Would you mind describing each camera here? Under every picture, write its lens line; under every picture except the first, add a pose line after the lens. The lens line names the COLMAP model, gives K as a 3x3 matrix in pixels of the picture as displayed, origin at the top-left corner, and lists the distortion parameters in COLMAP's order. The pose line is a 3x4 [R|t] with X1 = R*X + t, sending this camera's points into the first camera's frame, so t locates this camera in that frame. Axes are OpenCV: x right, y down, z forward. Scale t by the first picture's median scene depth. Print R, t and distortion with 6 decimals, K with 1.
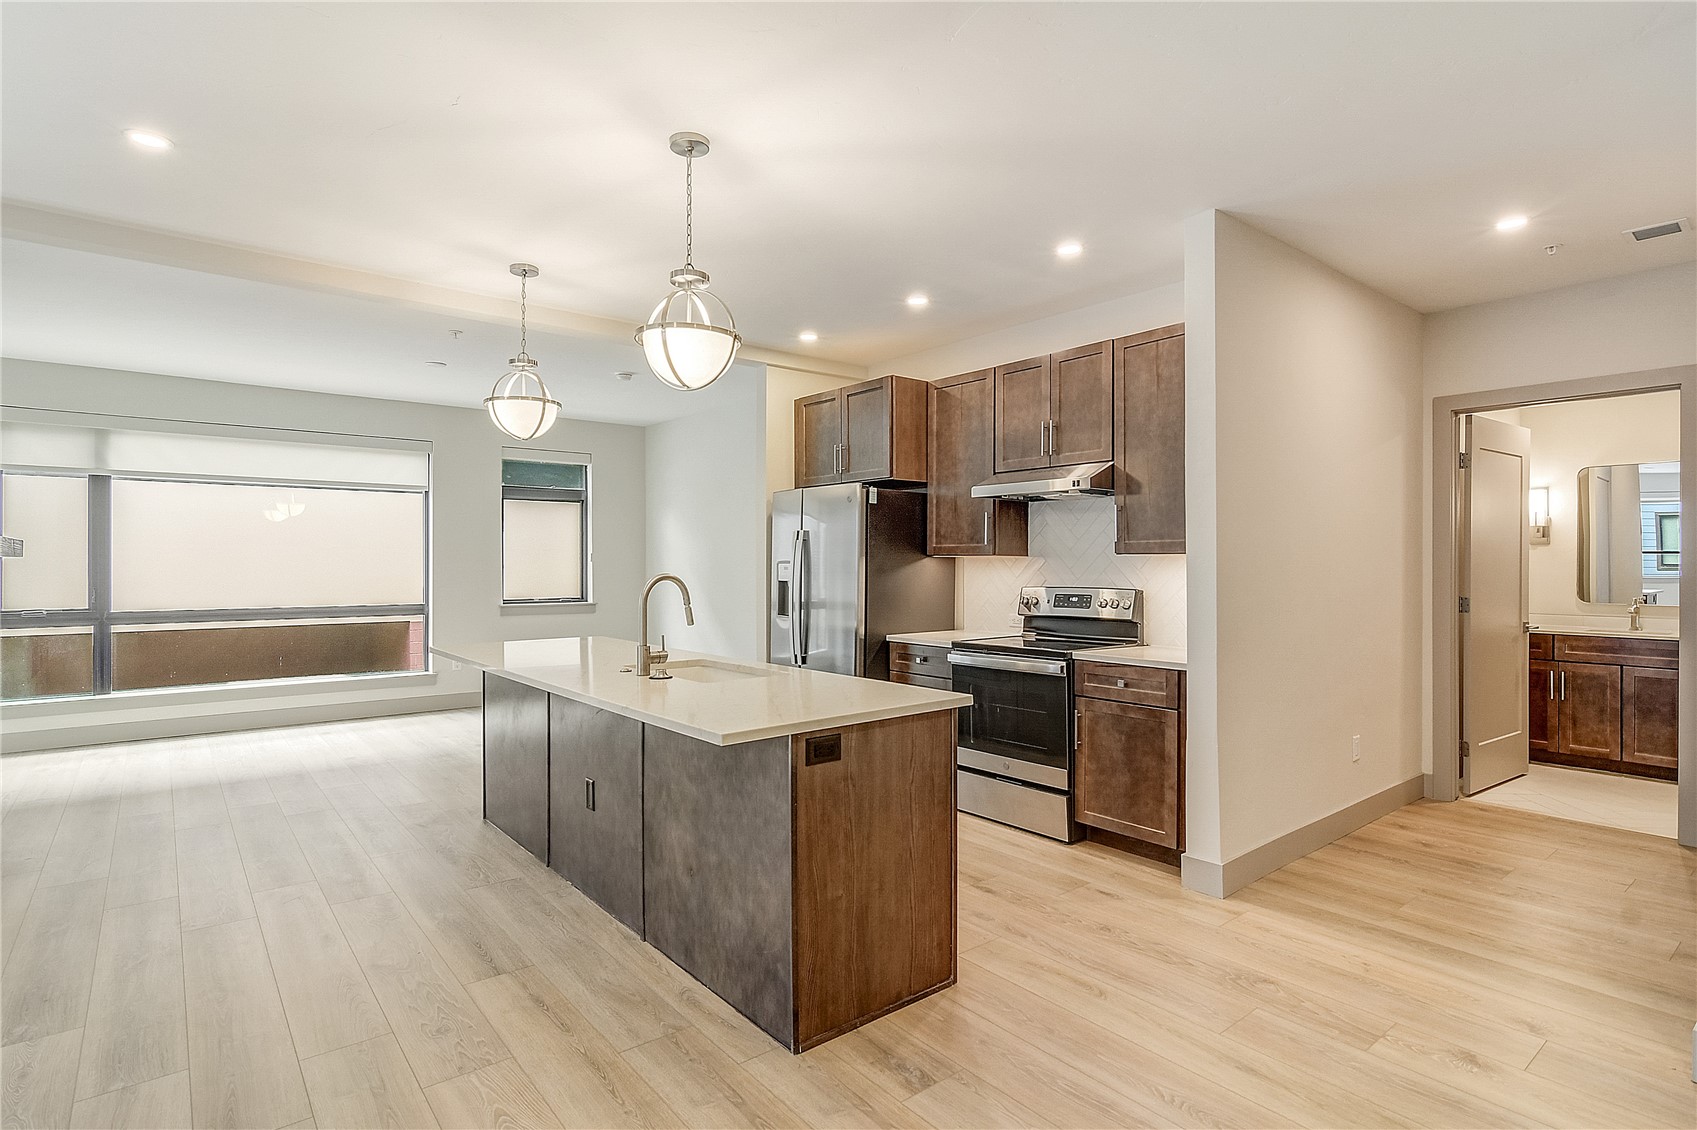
lens RADIAL K [[859.9, 0, 854.9], [0, 859.9, 565.2], [0, 0, 1]] dist [0.000156, 0.000053]
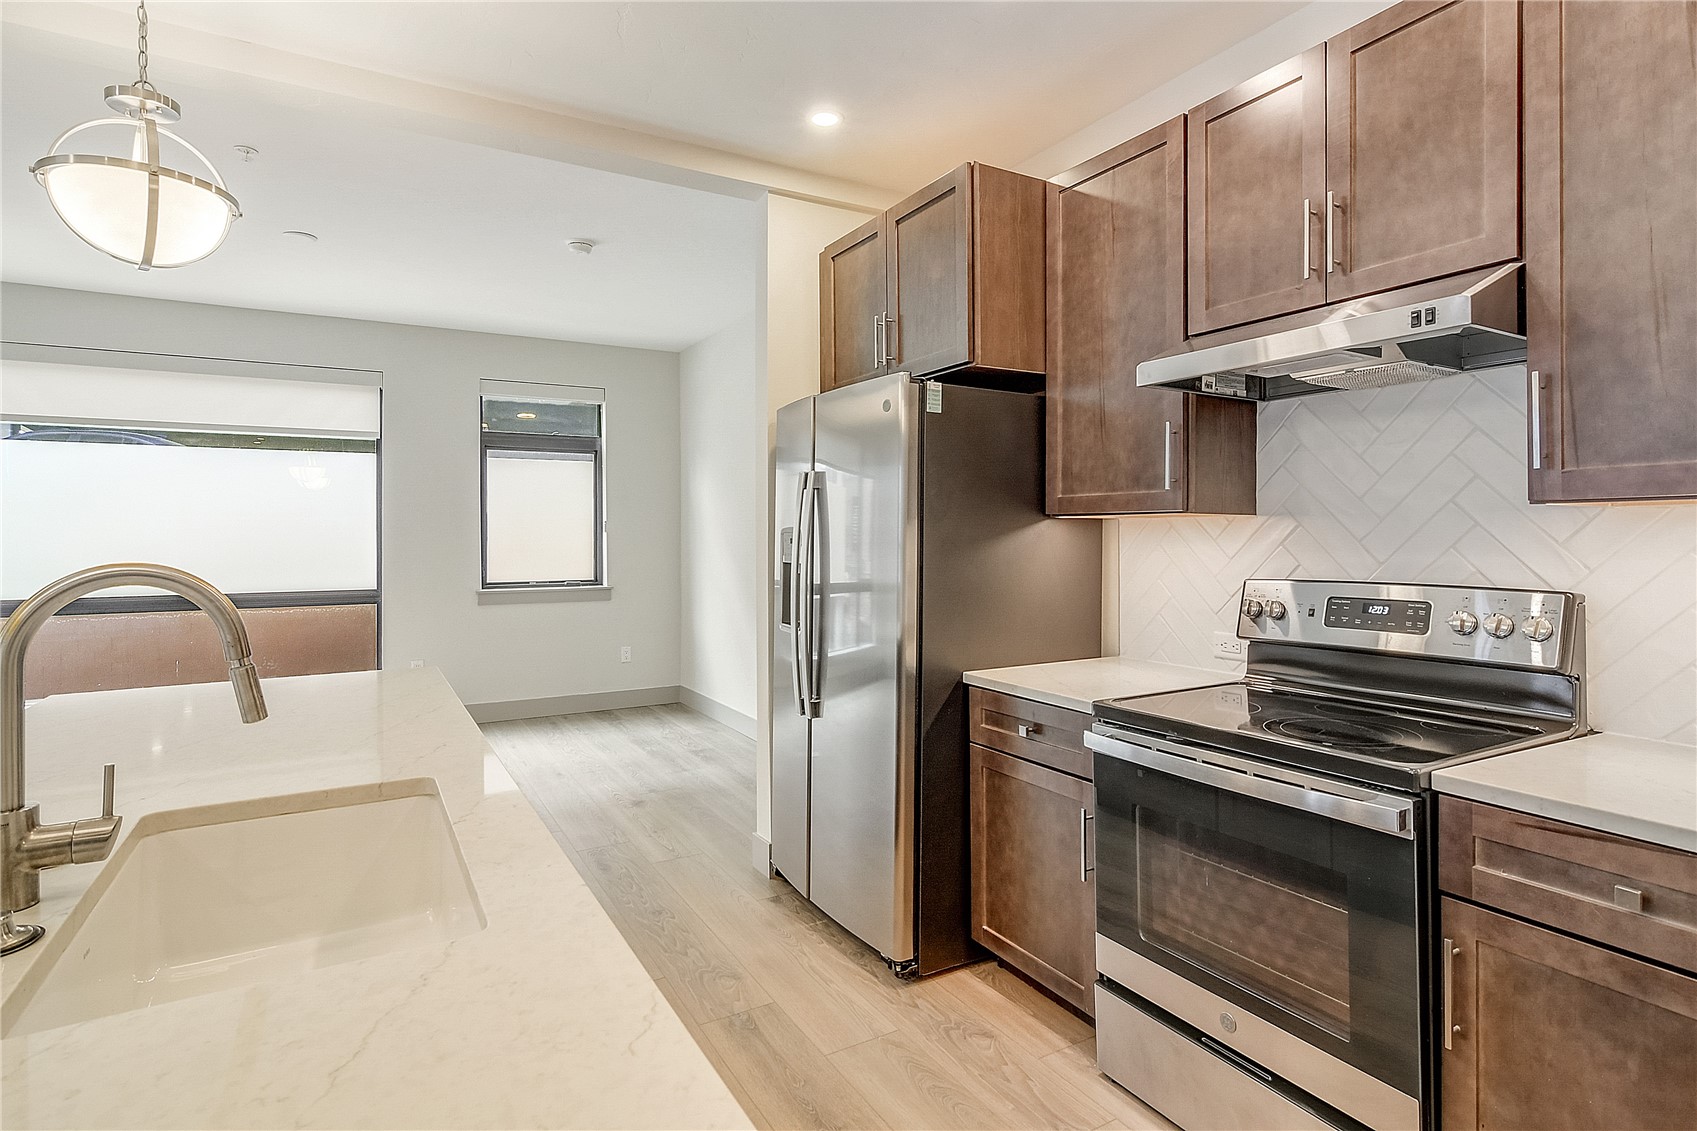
lens RADIAL K [[874.8, 0, 870.8], [0, 874.8, 532.7], [0, 0, 1]] dist [0.000185, 0.000438]
pose [[0.989211, -0.003718, -0.146450, 0.063377], [0.003044, 0.999984, -0.004822, 0.001271], [0.146465, 0.004324, 0.989206, 0.517009]]
